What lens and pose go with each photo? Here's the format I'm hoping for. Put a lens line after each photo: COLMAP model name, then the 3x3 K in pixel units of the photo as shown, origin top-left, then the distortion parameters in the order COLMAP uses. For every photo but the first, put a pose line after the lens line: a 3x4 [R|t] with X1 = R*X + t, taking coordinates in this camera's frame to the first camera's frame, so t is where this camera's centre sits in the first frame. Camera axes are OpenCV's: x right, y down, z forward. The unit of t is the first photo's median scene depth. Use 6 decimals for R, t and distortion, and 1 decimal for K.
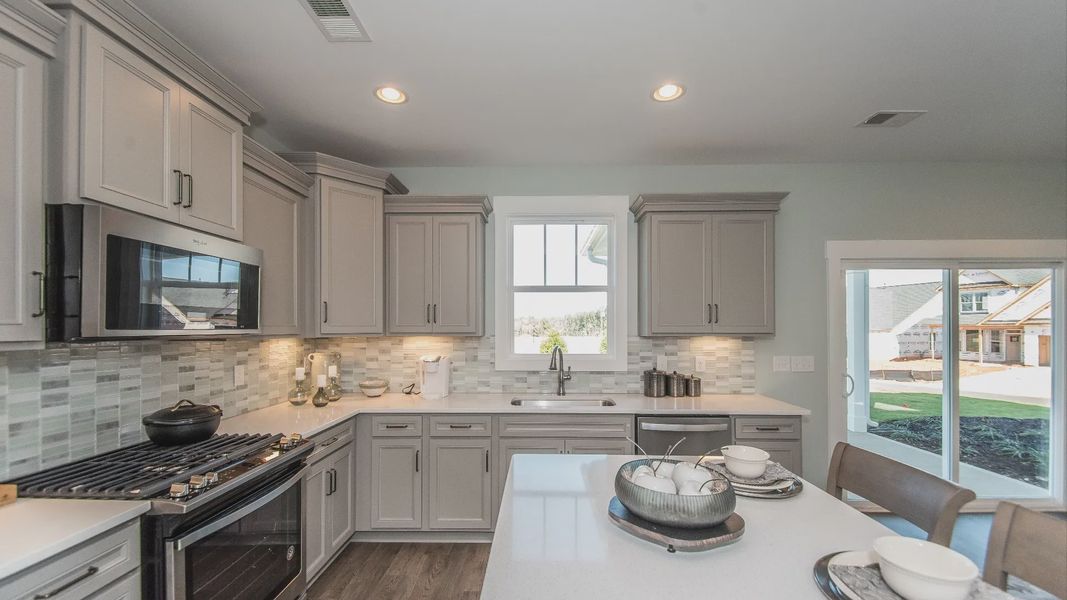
lens RADIAL K [[416.1, 0, 522.7], [0, 416.1, 326.2], [0, 0, 1]] dist [0.012511, -0.002960]
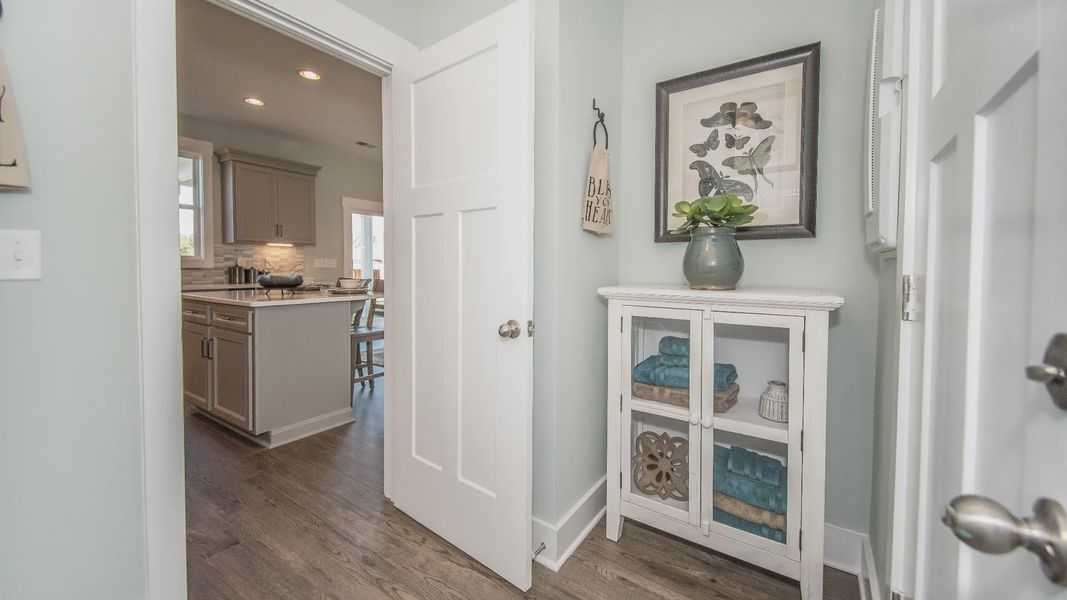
lens RADIAL K [[416.1, 0, 543.2], [0, 416.1, 280.3], [0, 0, 1]] dist [0.012511, -0.002960]
pose [[0.505317, -0.024836, 0.862576, -0.418190], [-0.011578, 0.999301, 0.035555, 0.088742], [-0.862856, -0.027953, 0.504676, -0.697122]]
